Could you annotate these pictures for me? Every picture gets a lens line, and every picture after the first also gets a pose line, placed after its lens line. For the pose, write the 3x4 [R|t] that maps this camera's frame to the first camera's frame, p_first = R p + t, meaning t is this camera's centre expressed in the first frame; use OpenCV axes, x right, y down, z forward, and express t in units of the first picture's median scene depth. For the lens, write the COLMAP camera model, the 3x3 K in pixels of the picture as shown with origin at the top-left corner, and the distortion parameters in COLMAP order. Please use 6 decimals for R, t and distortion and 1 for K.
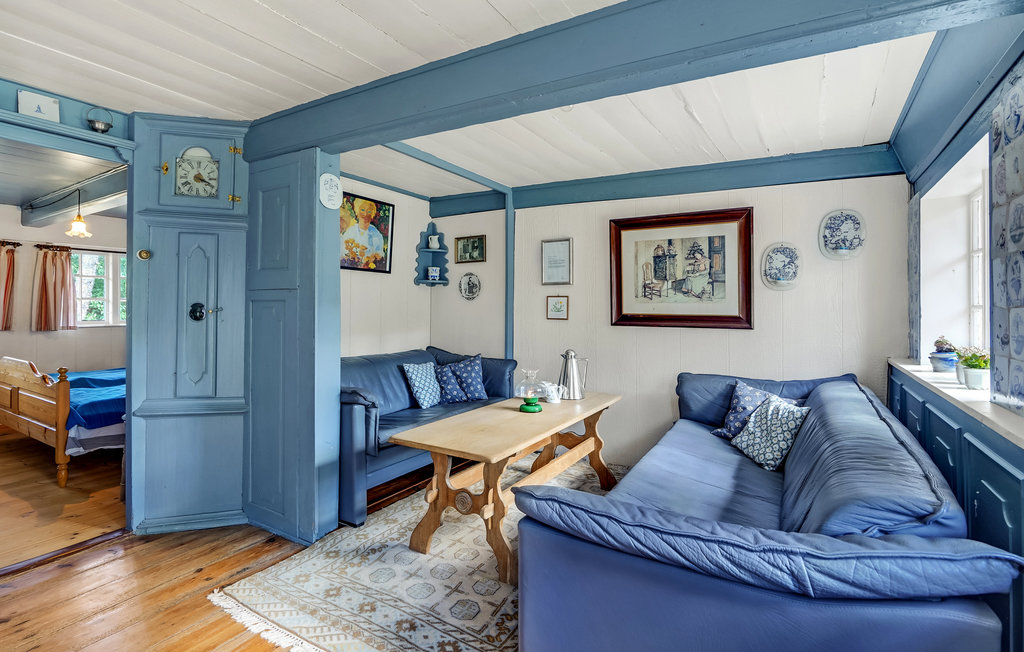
lens RADIAL K [[482.2, 0, 514.7], [0, 482.2, 308.3], [0, 0, 1]] dist [-0.003791, -0.000243]
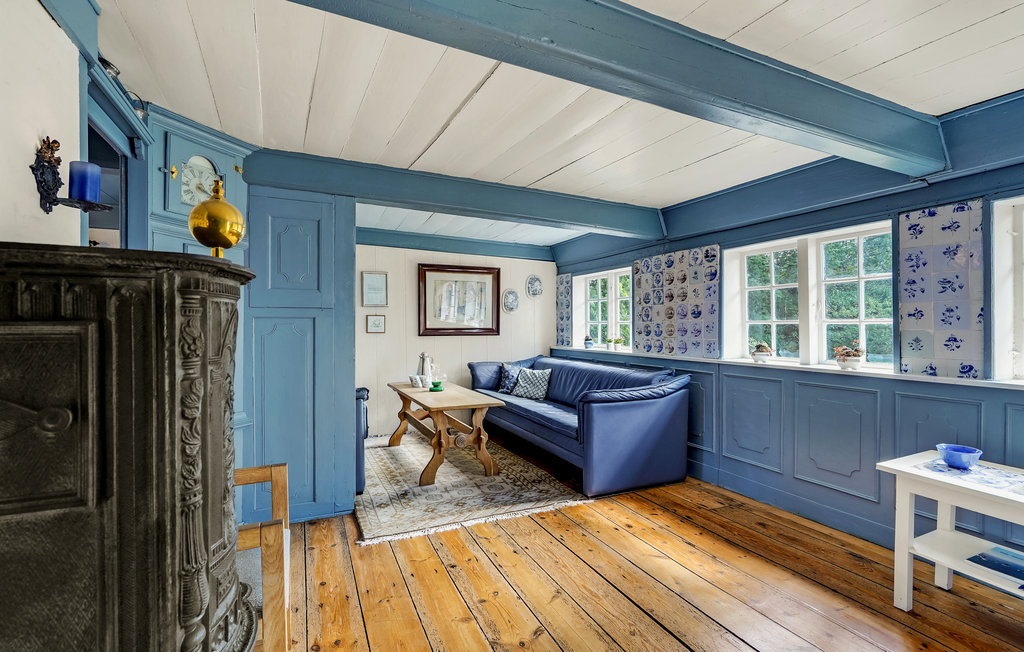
lens RADIAL K [[482.2, 0, 509.5], [0, 482.2, 327.8], [0, 0, 1]] dist [-0.003791, -0.000243]
pose [[0.553725, -0.009170, 0.832649, -1.337299], [0.007528, 0.999954, 0.006007, 0.006333], [-0.832666, 0.002942, 0.553768, -0.048534]]
